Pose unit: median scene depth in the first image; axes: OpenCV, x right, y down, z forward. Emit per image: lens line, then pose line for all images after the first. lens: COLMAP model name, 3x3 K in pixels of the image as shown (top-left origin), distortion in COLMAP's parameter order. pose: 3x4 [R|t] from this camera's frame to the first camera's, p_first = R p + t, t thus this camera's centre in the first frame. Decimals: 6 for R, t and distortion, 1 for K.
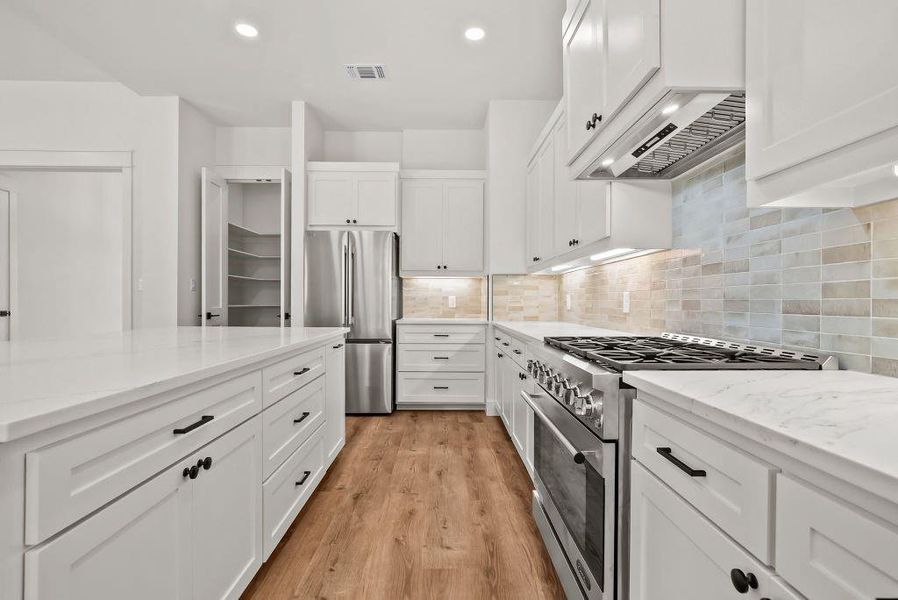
lens RADIAL K [[426.2, 0, 450.6], [0, 426.2, 304.2], [0, 0, 1]] dist [-0.014767, 0.000142]
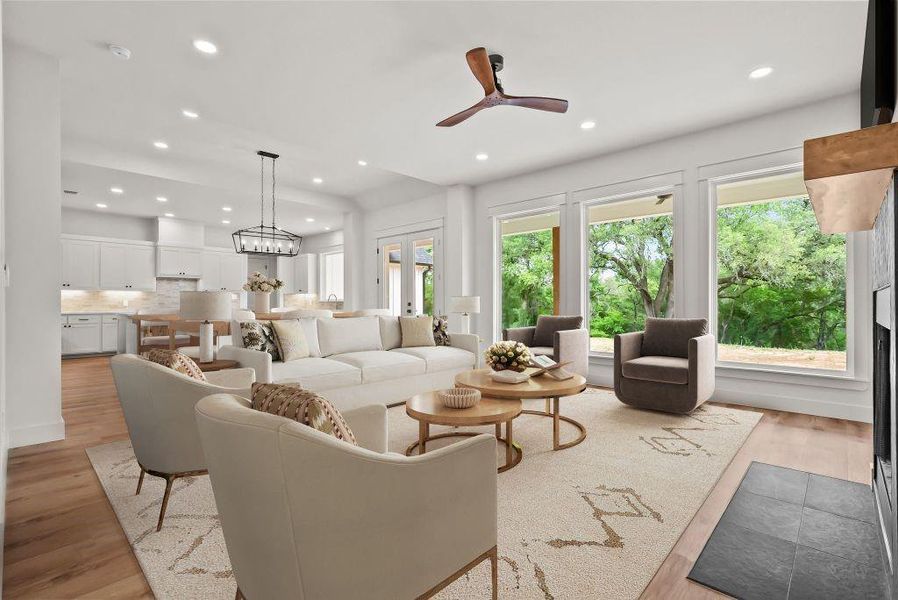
lens RADIAL K [[423.0, 0, 450.8], [0, 423.0, 303.4], [0, 0, 1]] dist [-0.022045, 0.010937]
pose [[-0.713898, -0.002260, 0.700246, -2.675242], [0.002810, 0.999977, 0.006091, -0.009967], [-0.700244, 0.006316, -0.713876, 1.052008]]
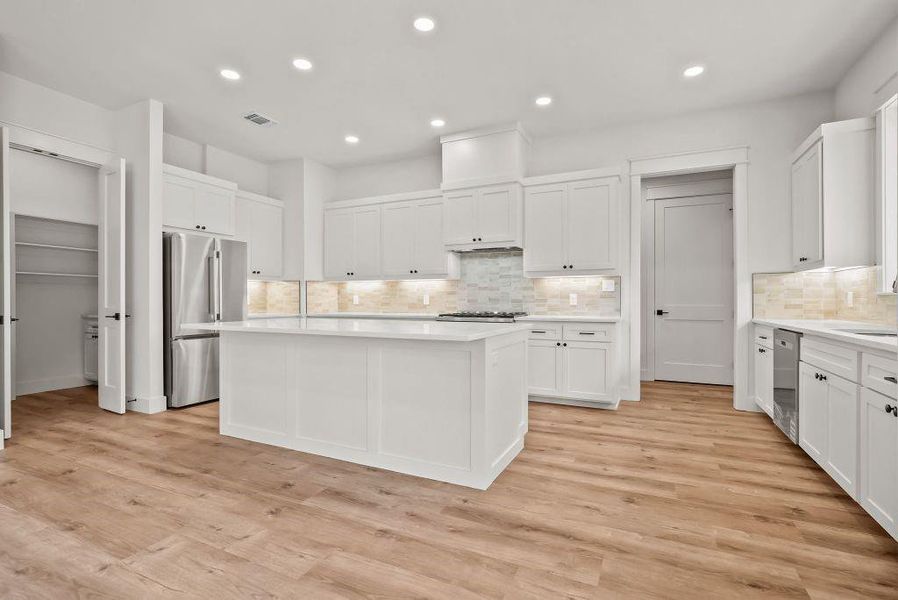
lens RADIAL K [[423.0, 0, 450.8], [0, 423.0, 303.4], [0, 0, 1]] dist [-0.022045, 0.010937]
pose [[0.449060, -0.011822, 0.893423, -0.968286], [0.007160, 0.999928, 0.009633, -0.004241], [-0.893473, 0.002071, 0.449112, -0.067720]]
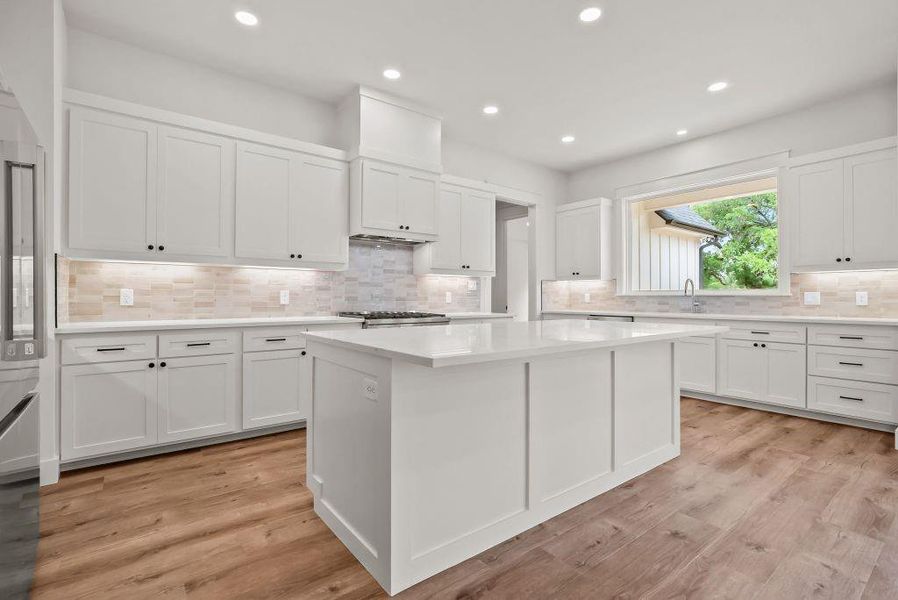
lens RADIAL K [[423.4, 0, 449.0], [0, 423.4, 300.0], [0, 0, 1]] dist [-0.023116, 0.010790]
pose [[-0.595635, -0.011301, 0.803176, -0.754799], [-0.001388, 0.999914, 0.013041, -0.010215], [-0.803254, 0.006653, -0.595599, 0.930114]]
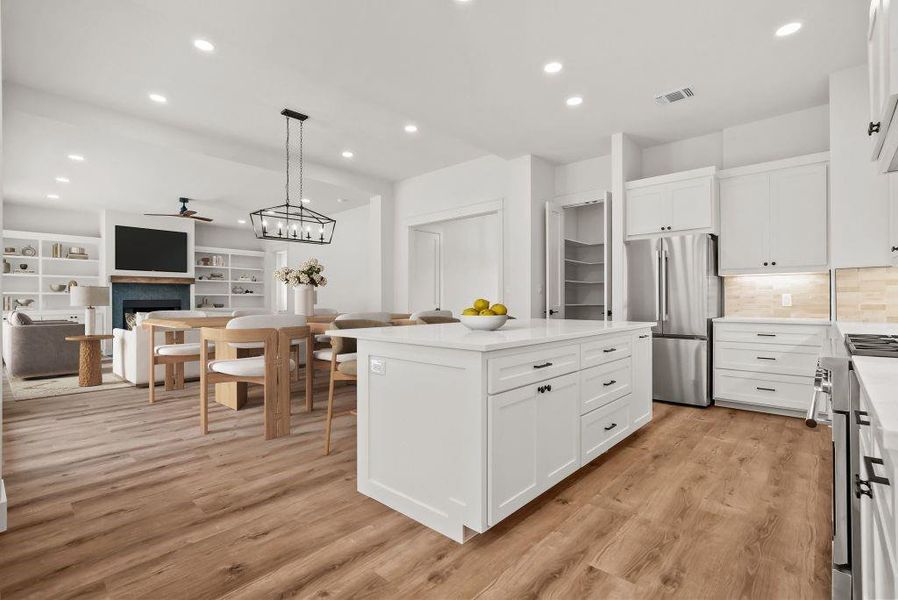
lens RADIAL K [[423.0, 0, 450.8], [0, 423.0, 303.4], [0, 0, 1]] dist [-0.022045, 0.010937]
pose [[0.729487, -0.003255, -0.683987, 0.111538], [0.002446, 0.999995, -0.002151, 0.002022], [0.683990, -0.000104, 0.729491, -0.190234]]
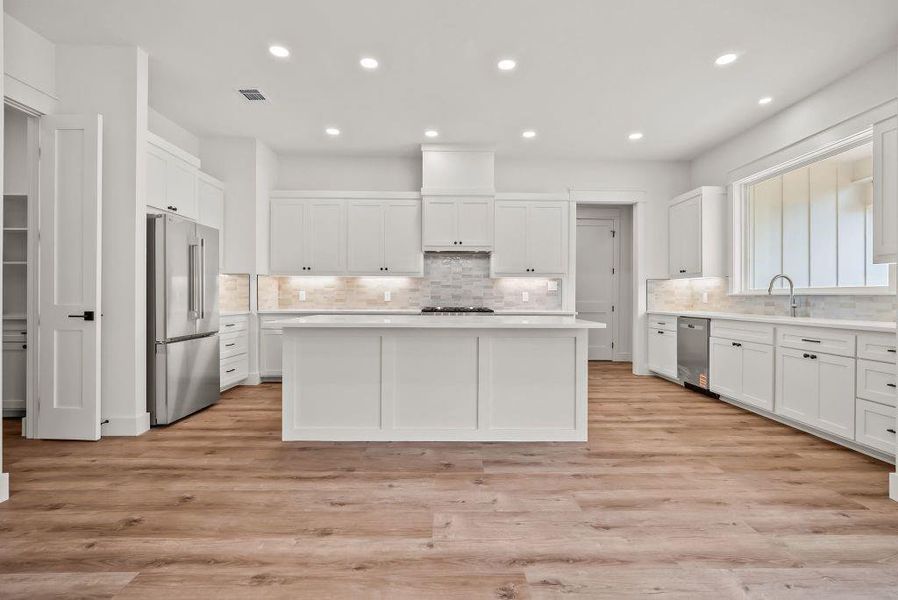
lens RADIAL K [[423.0, 0, 450.8], [0, 423.0, 303.4], [0, 0, 1]] dist [-0.022045, 0.010937]
pose [[0.005075, -0.020681, 0.999773, -1.207717], [0.000134, 0.999786, 0.020680, -0.008769], [-0.999987, 0.000029, 0.005077, 0.419375]]
